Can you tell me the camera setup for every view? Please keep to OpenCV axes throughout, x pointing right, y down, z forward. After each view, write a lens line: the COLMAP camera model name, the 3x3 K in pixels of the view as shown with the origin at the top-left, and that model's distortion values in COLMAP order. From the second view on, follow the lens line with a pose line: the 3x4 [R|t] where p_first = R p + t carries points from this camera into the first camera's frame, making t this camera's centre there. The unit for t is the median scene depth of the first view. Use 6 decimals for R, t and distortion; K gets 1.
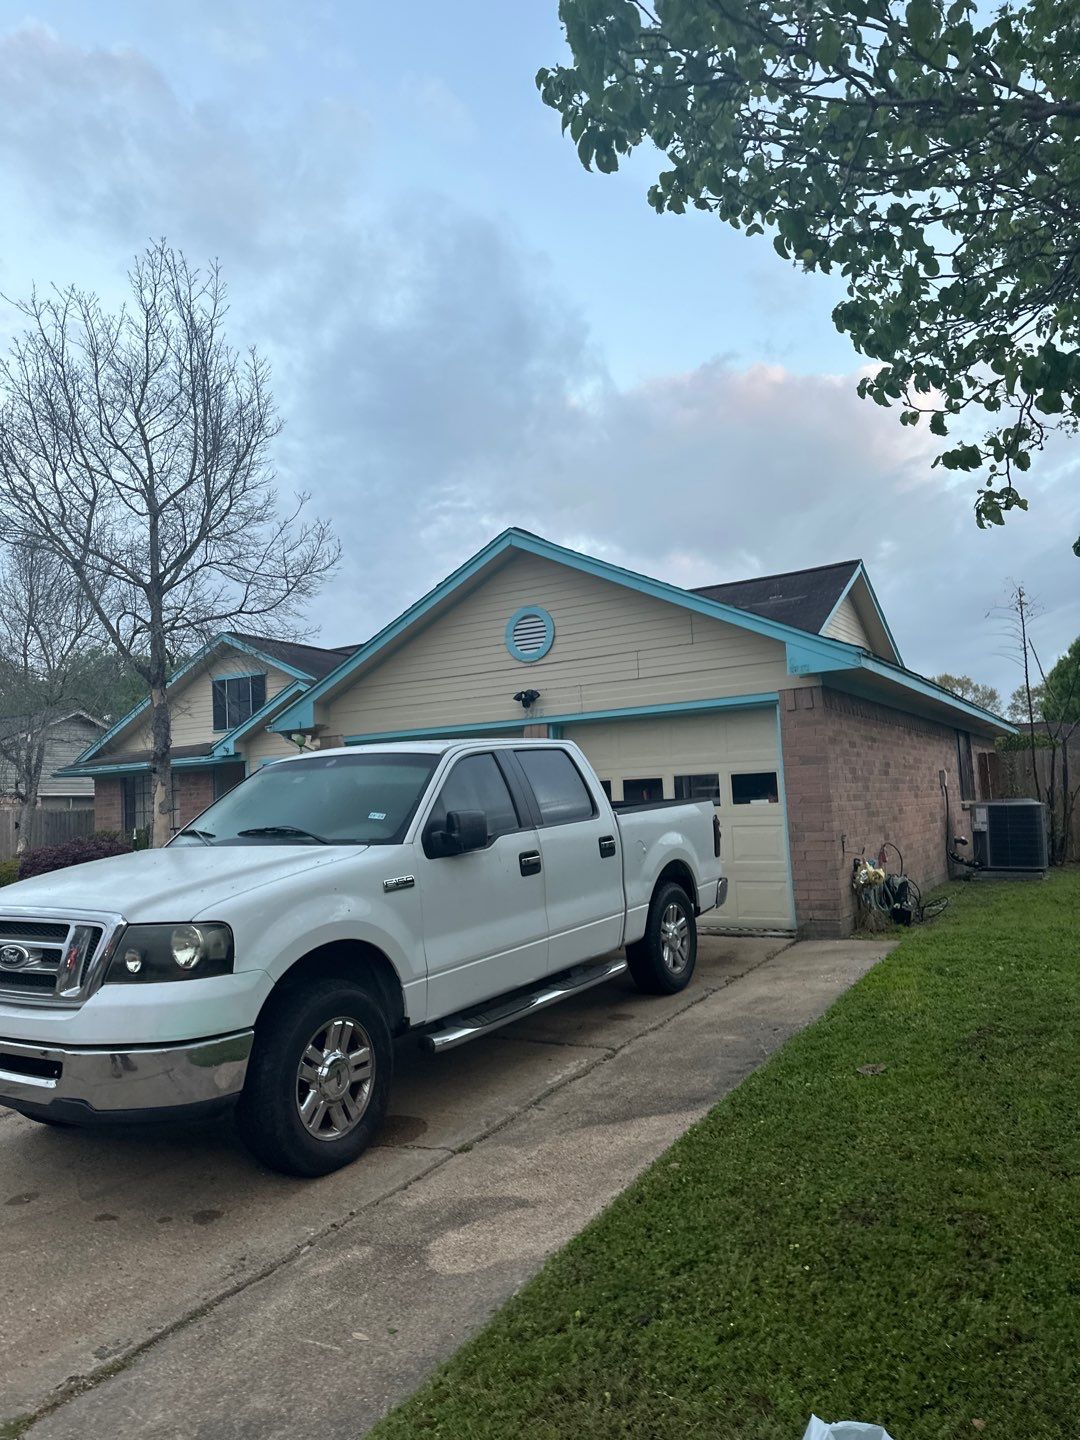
lens RADIAL K [[1063.3, 0, 590.3], [0, 1063.3, 717.3], [0, 0, 1]] dist [0.112223, -0.152059]
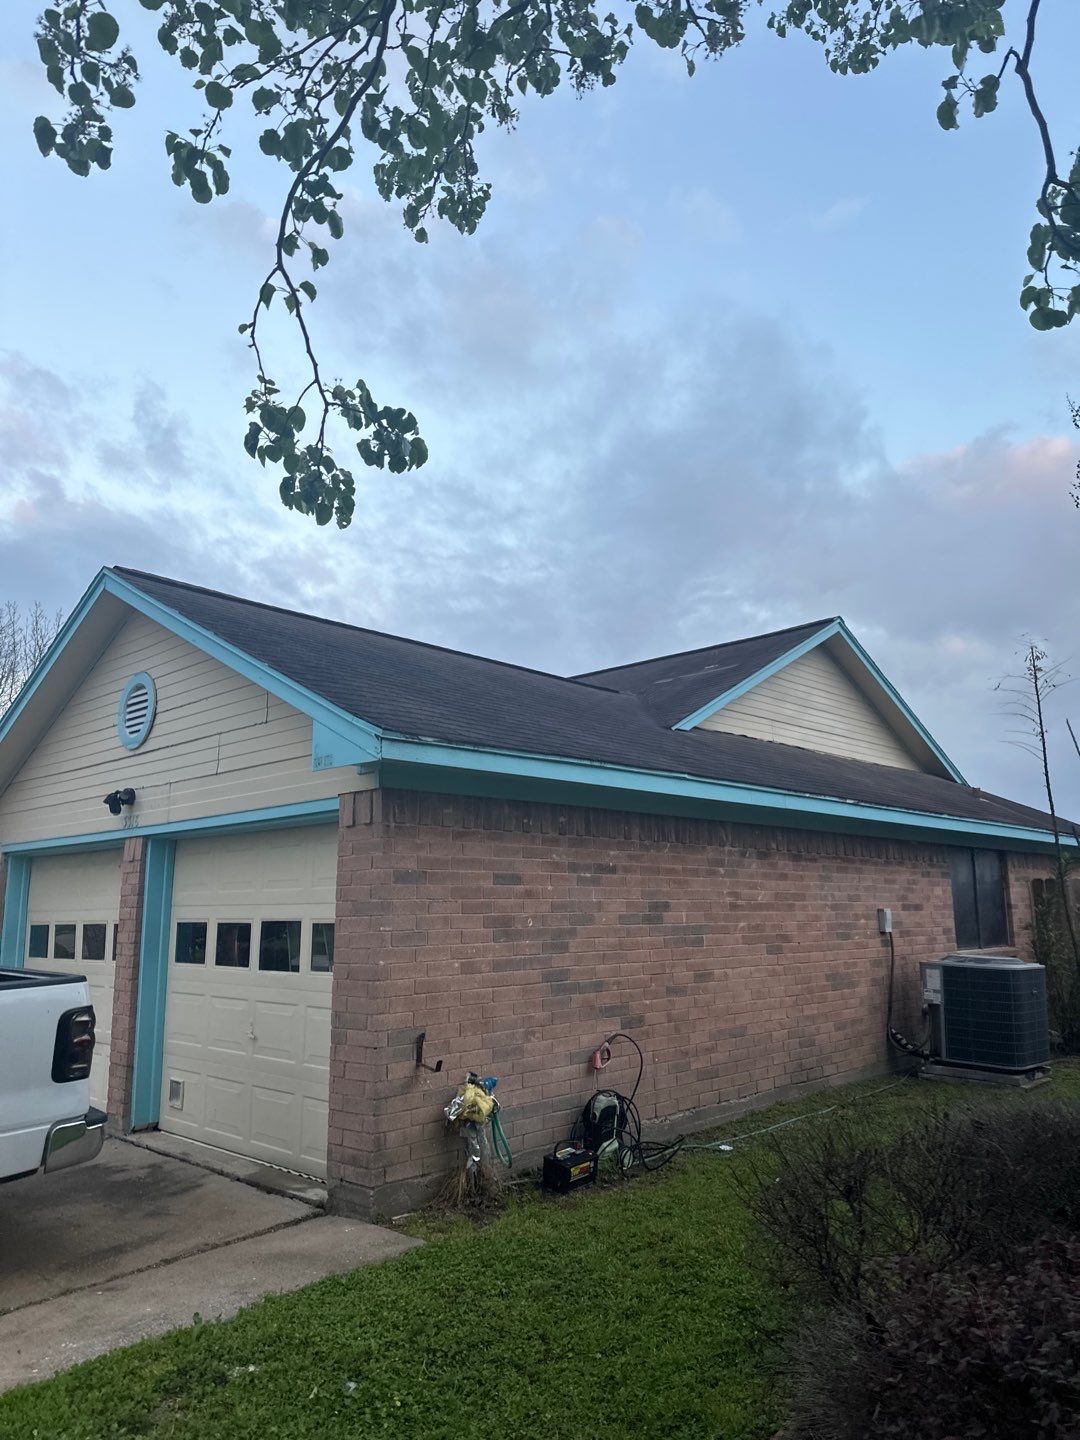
lens RADIAL K [[1063.3, 0, 590.3], [0, 1063.3, 717.3], [0, 0, 1]] dist [0.112223, -0.152059]
pose [[0.968463, -0.005145, -0.249103, 0.327739], [-0.015276, 0.996680, -0.079973, -0.015326], [0.248688, 0.081256, 0.965169, 0.285089]]
